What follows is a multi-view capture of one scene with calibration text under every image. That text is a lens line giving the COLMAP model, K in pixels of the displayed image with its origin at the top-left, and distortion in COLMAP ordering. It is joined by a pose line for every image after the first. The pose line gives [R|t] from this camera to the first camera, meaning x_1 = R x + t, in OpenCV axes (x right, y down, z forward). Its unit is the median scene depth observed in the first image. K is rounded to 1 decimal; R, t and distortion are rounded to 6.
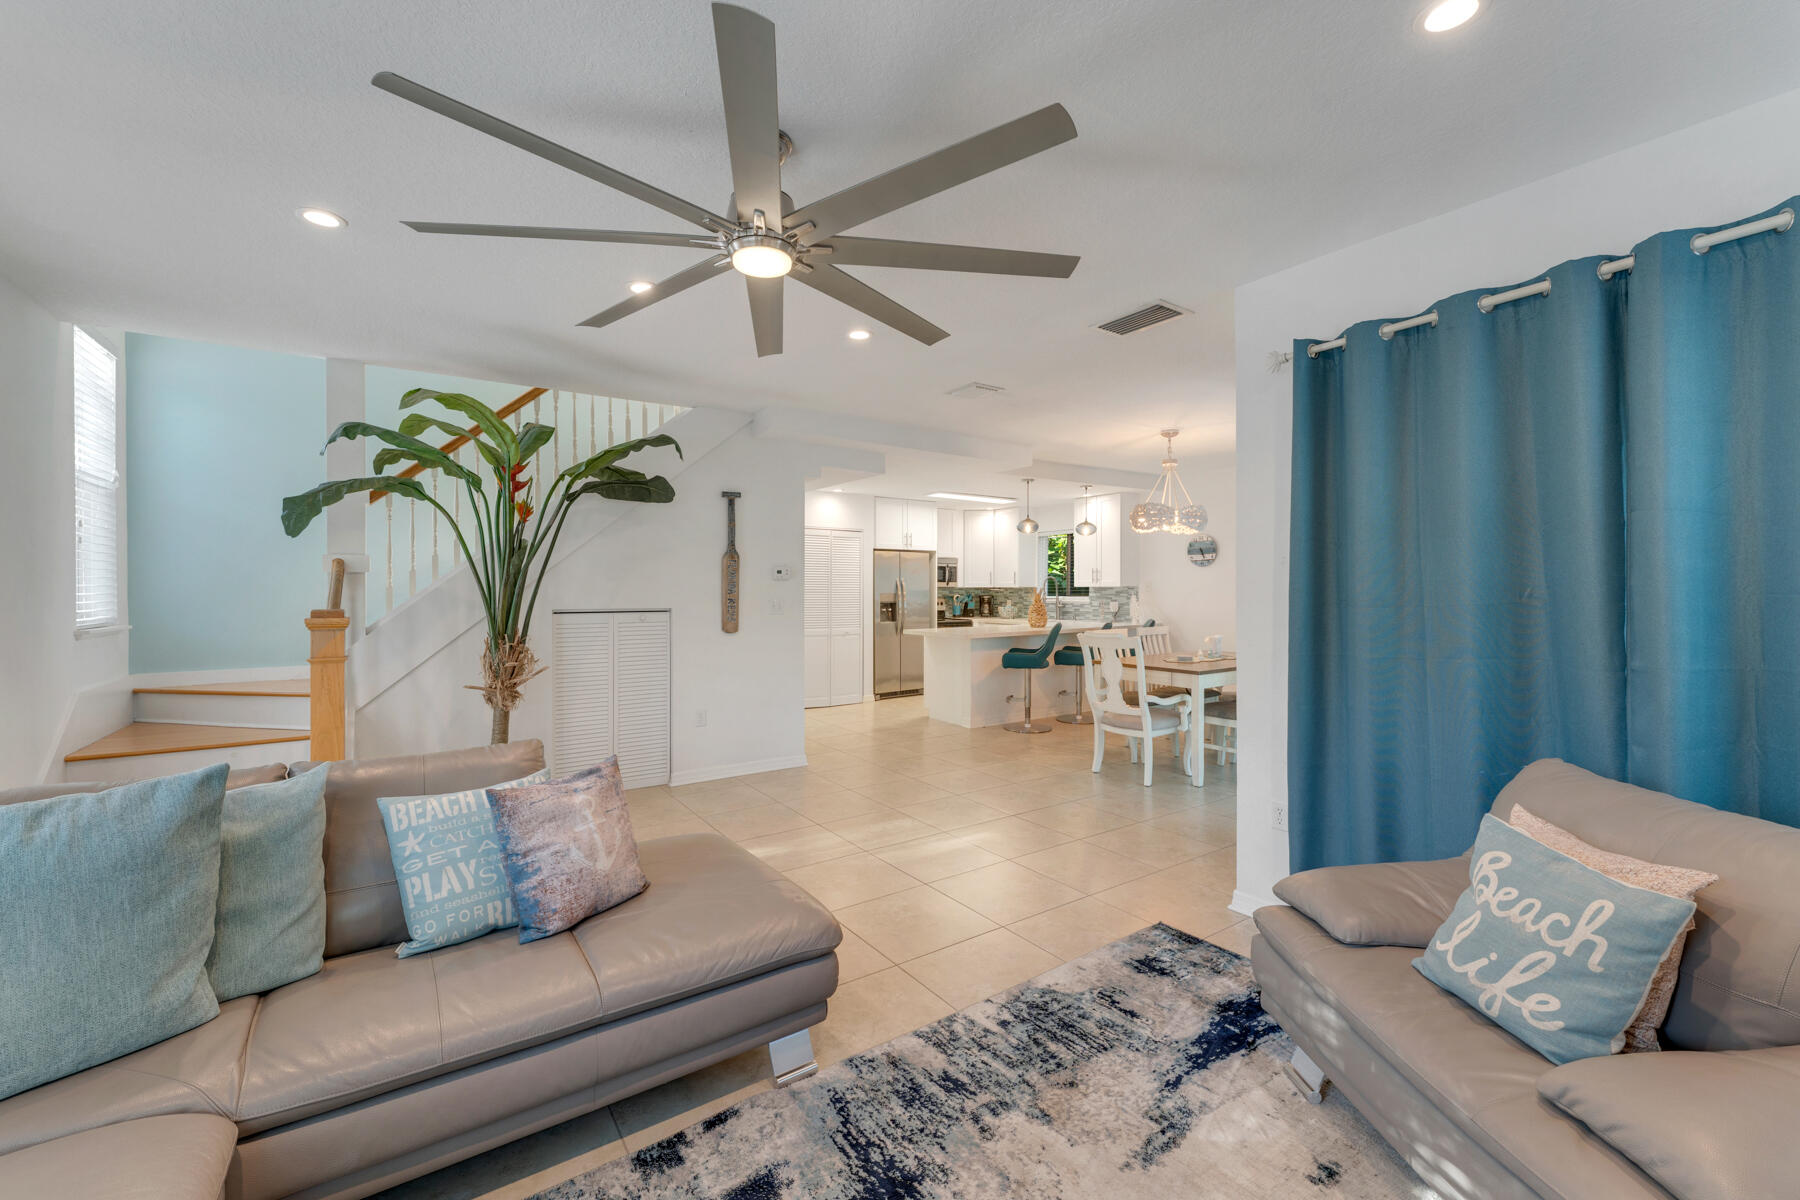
lens RADIAL K [[726.7, 0, 886.3], [0, 726.7, 603.8], [0, 0, 1]] dist [-0.000208, -0.000123]
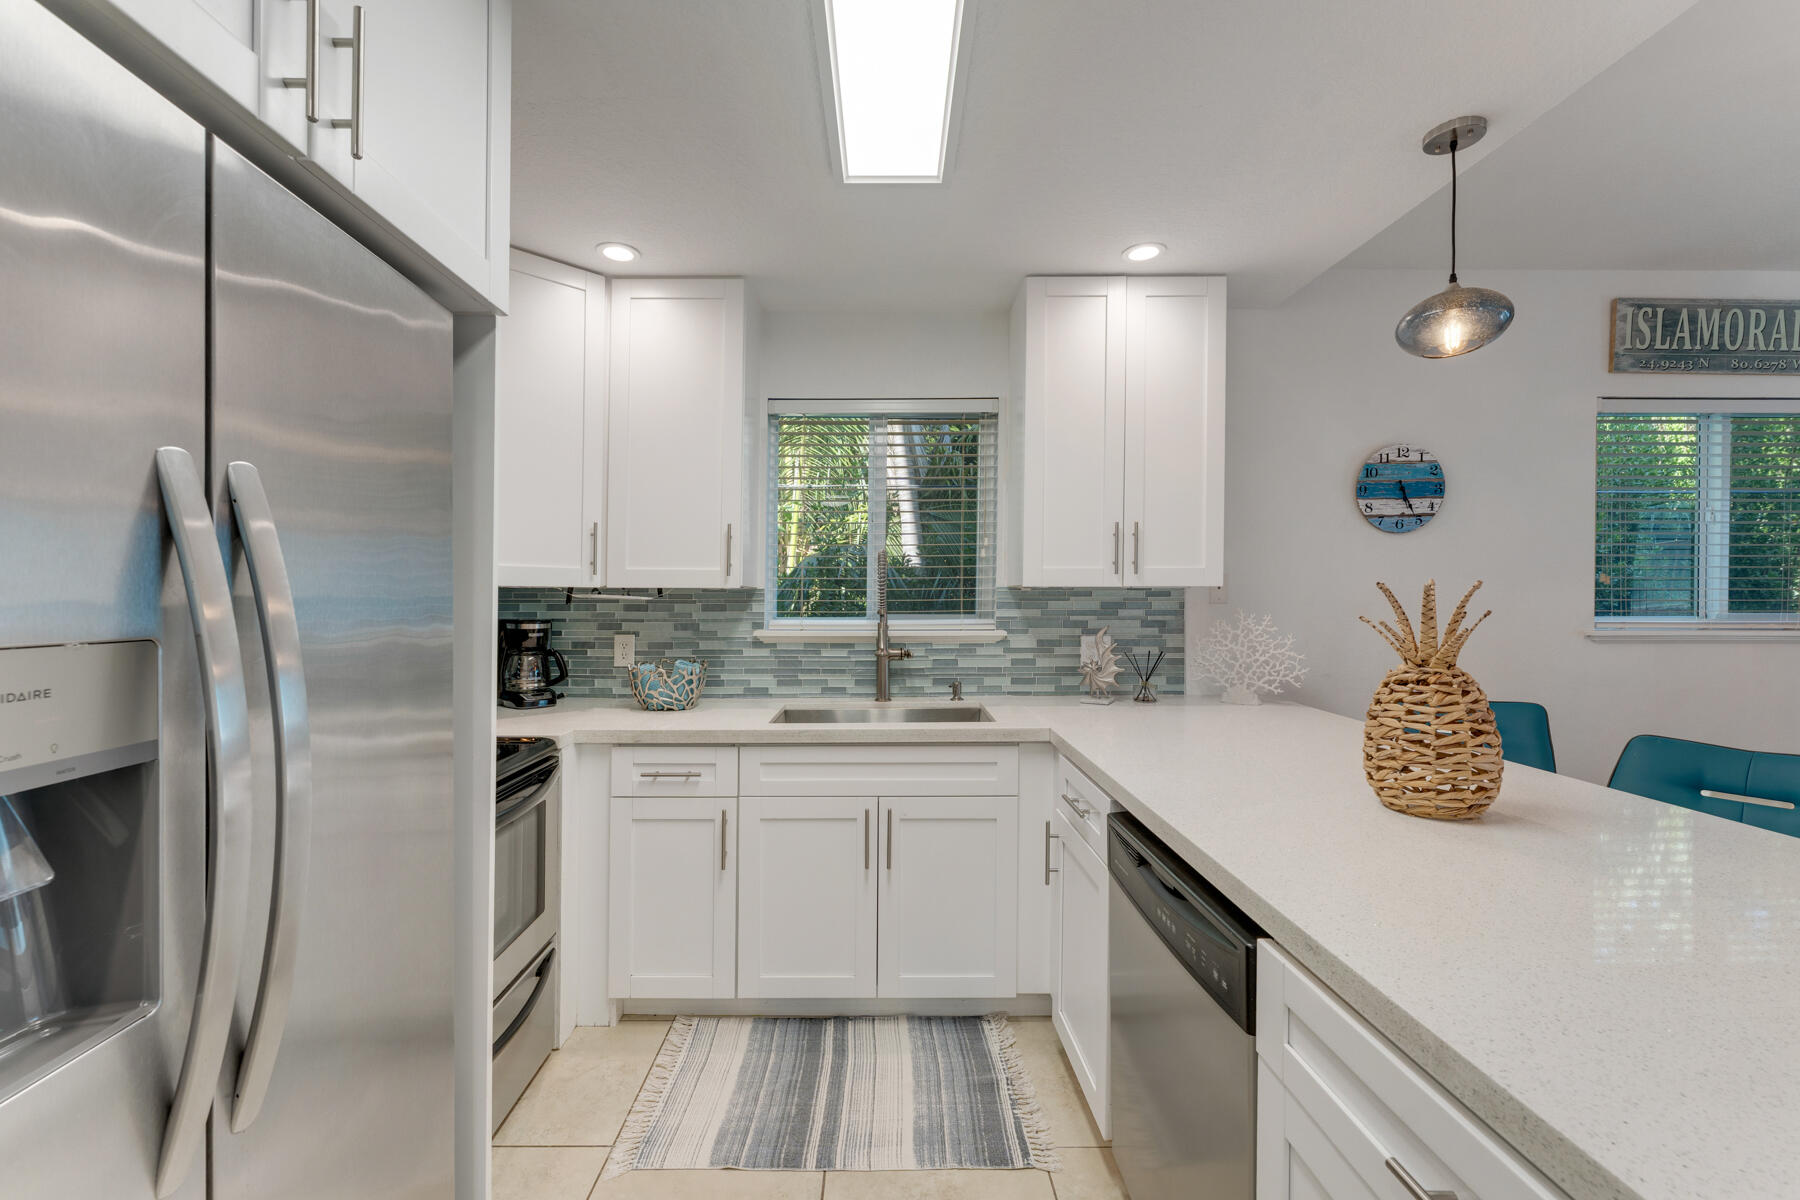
lens RADIAL K [[718.9, 0, 878.8], [0, 718.9, 595.3], [0, 0, 1]] dist [-0.001994, -0.000162]
pose [[0.553568, 0.003468, 0.832797, -0.005449], [0.016672, 0.999745, -0.015246, -0.017349], [-0.832637, 0.022324, 0.553368, 0.930353]]
